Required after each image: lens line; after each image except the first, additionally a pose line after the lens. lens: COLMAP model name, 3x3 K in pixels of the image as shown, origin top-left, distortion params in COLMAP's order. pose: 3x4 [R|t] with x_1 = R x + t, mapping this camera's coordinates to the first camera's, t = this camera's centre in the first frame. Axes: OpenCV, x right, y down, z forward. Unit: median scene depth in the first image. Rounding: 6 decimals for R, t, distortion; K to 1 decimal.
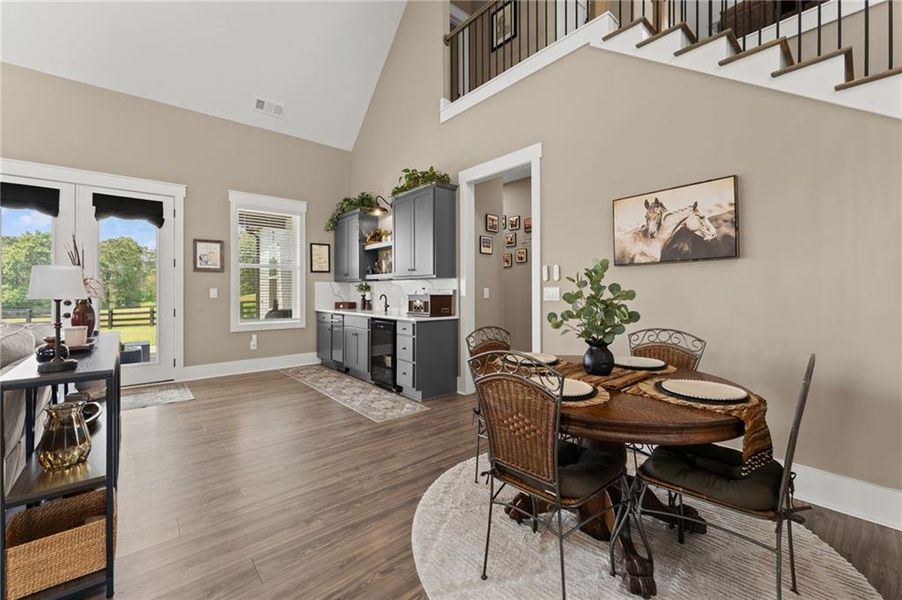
lens RADIAL K [[364.9, 0, 445.0], [0, 364.9, 291.0], [0, 0, 1]] dist [-0.002326, -0.000688]
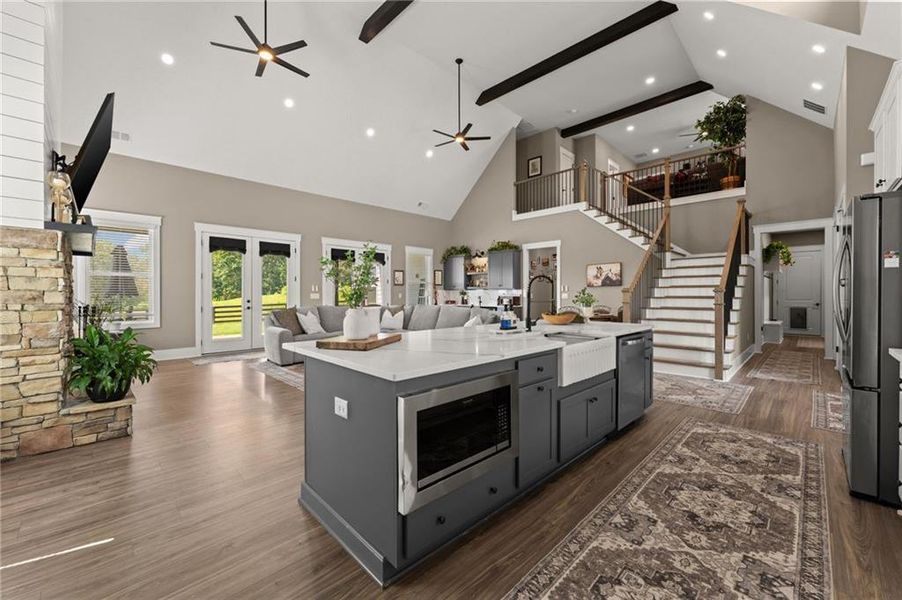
lens RADIAL K [[364.9, 0, 445.1], [0, 364.9, 294.7], [0, 0, 1]] dist [-0.002326, -0.000688]
pose [[0.997191, 0.001224, 0.074890, -0.590152], [-0.001114, 0.999998, -0.001510, 0.002615], [-0.074892, 0.001422, 0.997191, -1.214047]]
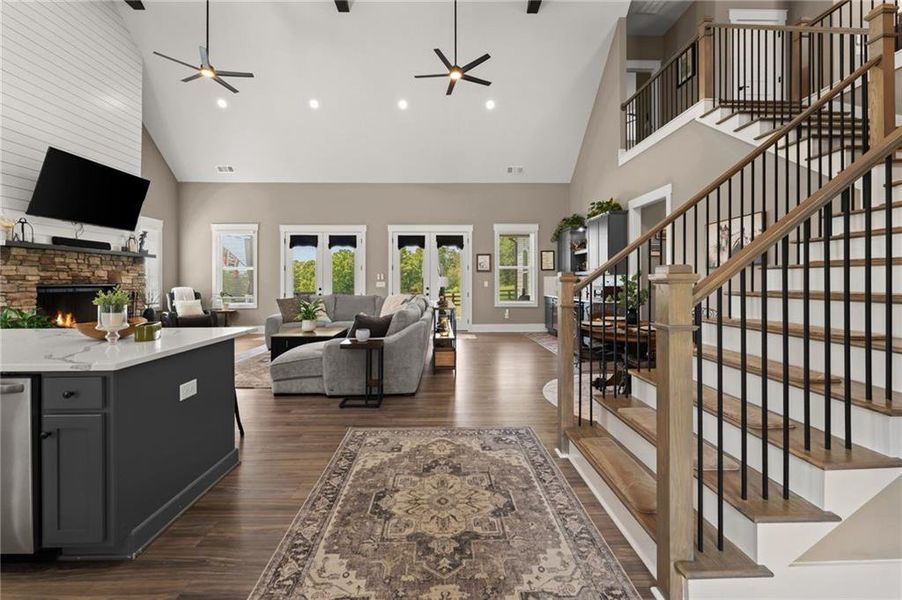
lens RADIAL K [[364.9, 0, 444.9], [0, 364.9, 280.3], [0, 0, 1]] dist [-0.002326, -0.000688]
pose [[0.772131, -0.002594, -0.635459, 0.361691], [0.000028, 0.999992, -0.004048, -0.005808], [0.635464, 0.003108, 0.772124, -0.531041]]
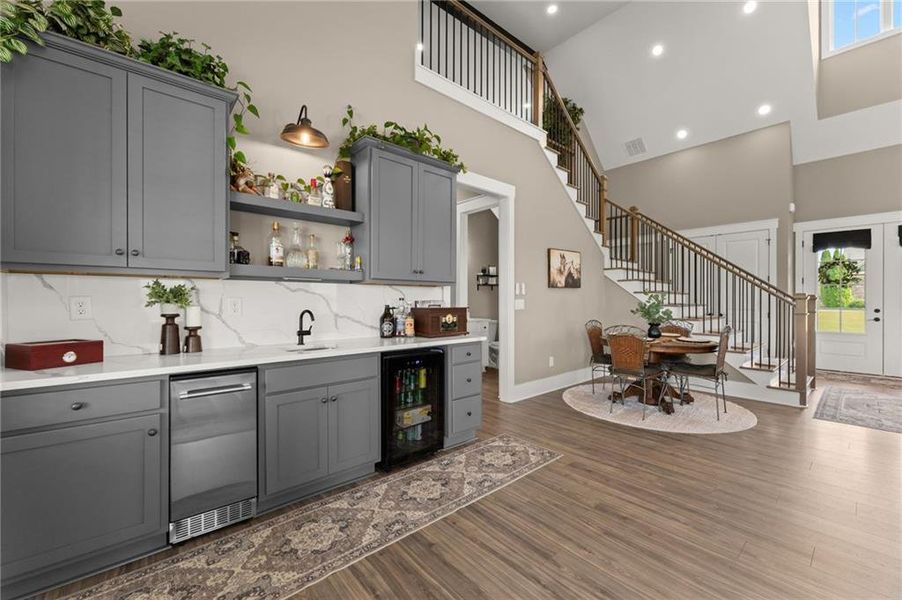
lens RADIAL K [[364.9, 0, 447.1], [0, 364.9, 299.2], [0, 0, 1]] dist [-0.002326, -0.000688]
pose [[-0.005670, 0.003841, 0.999977, -0.752330], [-0.002224, 0.999990, -0.003854, -0.003820], [-0.999981, -0.002246, -0.005662, 0.920116]]
